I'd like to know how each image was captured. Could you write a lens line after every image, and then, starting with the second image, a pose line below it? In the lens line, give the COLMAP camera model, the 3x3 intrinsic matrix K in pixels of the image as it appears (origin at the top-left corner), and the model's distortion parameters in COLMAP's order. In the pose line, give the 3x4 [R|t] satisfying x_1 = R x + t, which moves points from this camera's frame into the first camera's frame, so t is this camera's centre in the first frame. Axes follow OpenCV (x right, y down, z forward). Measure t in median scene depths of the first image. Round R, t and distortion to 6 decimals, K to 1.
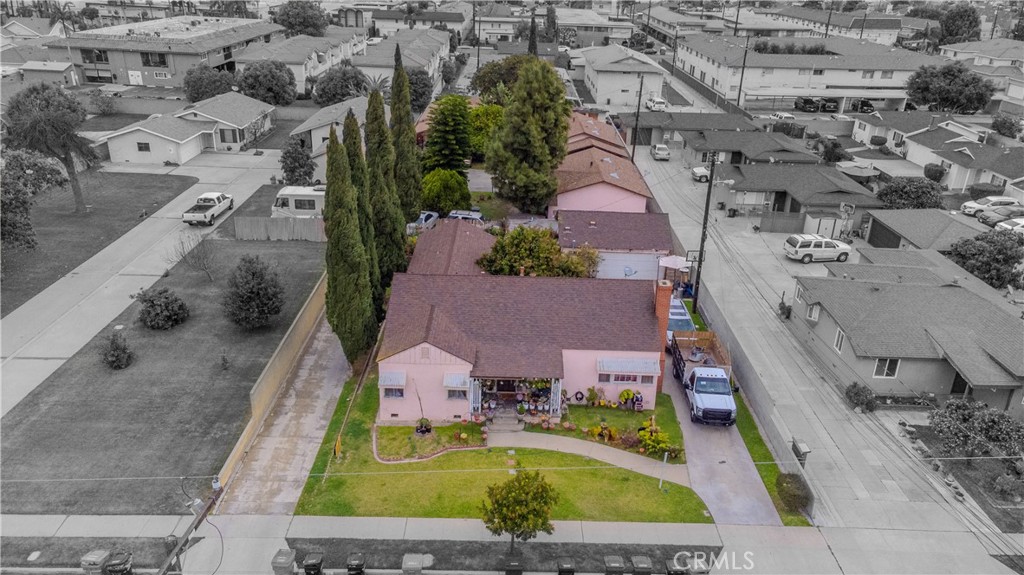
lens RADIAL K [[764.4, 0, 512.0], [0, 764.4, 287.5], [0, 0, 1]] dist [0.041276, 0.005303]
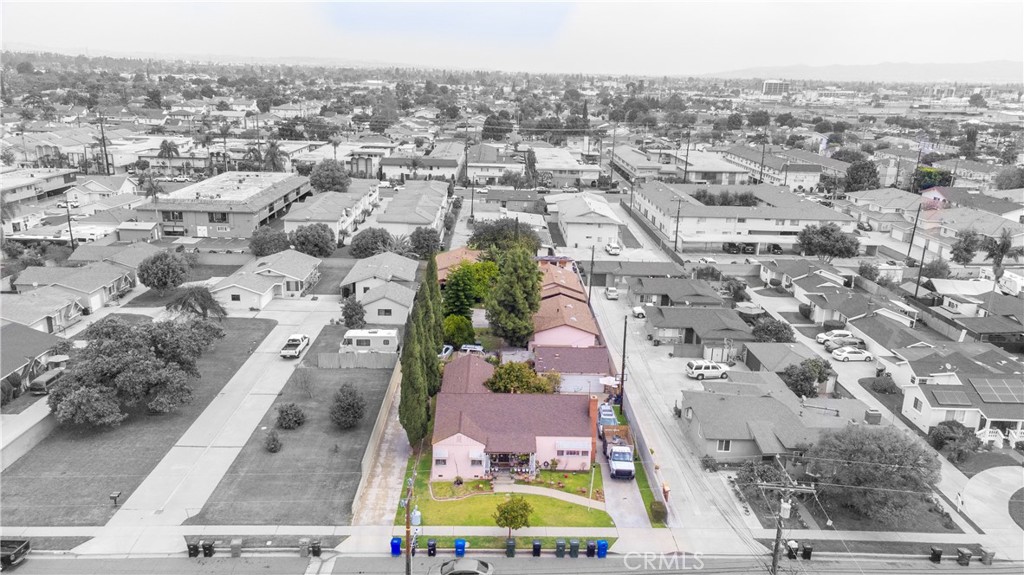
lens RADIAL K [[775.0, 0, 512.0], [0, 775.0, 287.5], [0, 0, 1]] dist [0.046912, 0.004703]
pose [[0.999757, -0.009044, 0.020107, -0.013974], [0.011576, 0.991498, -0.129609, -0.017714], [-0.018764, 0.129811, 0.991361, -0.523704]]
